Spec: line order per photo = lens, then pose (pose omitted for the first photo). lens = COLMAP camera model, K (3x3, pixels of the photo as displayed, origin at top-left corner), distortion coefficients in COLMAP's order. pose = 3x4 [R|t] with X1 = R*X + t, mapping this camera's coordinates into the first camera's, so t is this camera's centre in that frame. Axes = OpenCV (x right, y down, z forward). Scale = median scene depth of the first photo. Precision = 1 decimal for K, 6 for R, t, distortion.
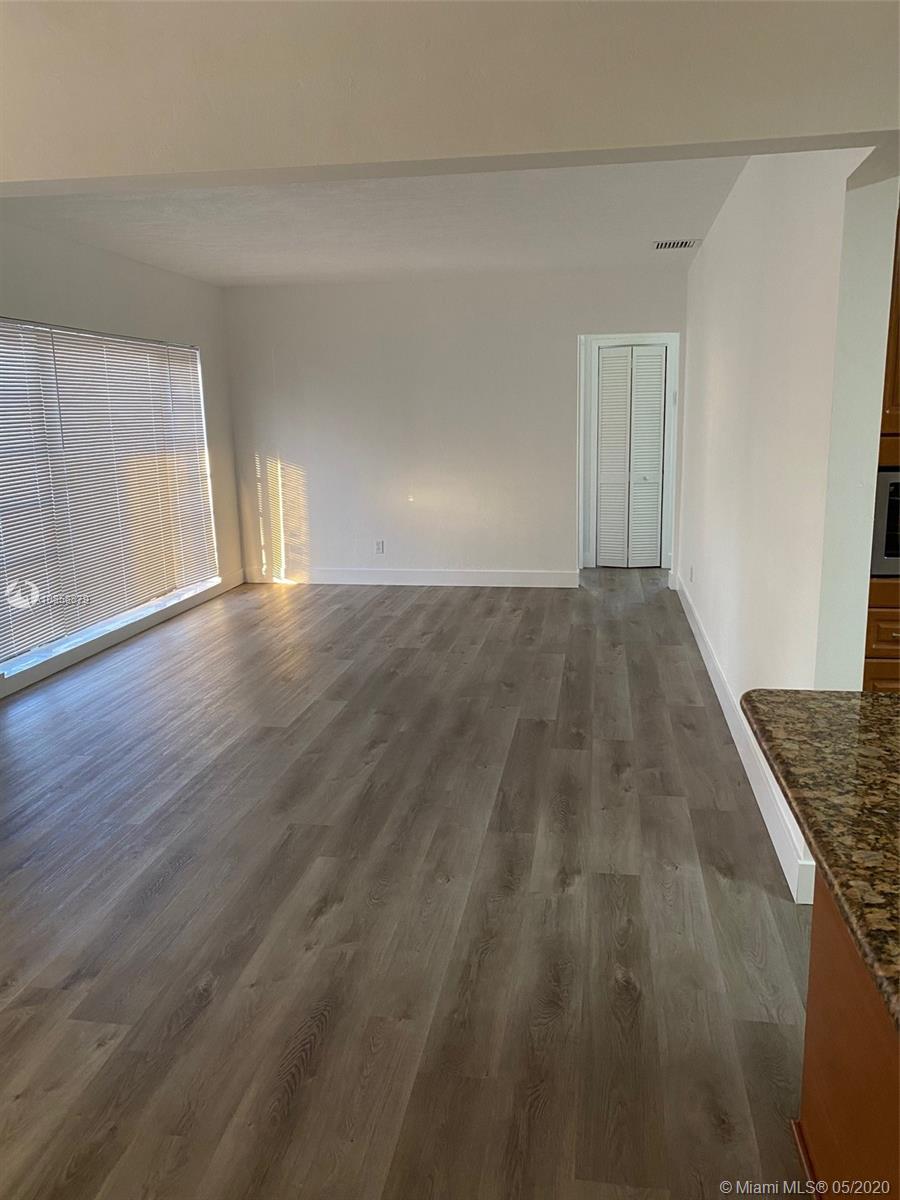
lens RADIAL K [[913.6, 0, 450.0], [0, 913.6, 600.0], [0, 0, 1]] dist [0.075543, -0.098462]
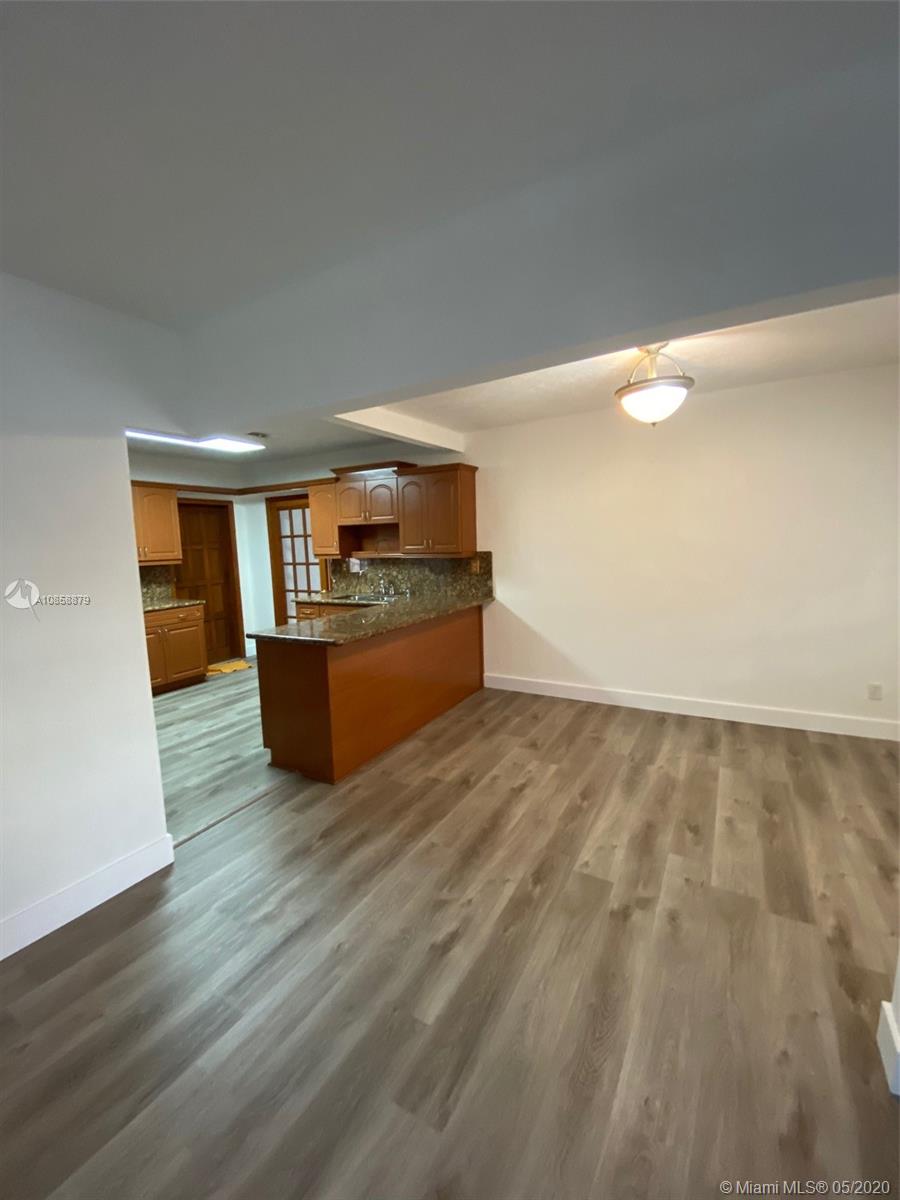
lens RADIAL K [[499.6, 0, 450.0], [0, 499.6, 600.0], [0, 0, 1]] dist [0.000291, -0.000170]
pose [[-0.935395, 0.008372, 0.353507, -0.218593], [0.122276, 0.945704, 0.301151, -0.172329], [-0.331791, 0.324920, -0.885630, 0.830787]]
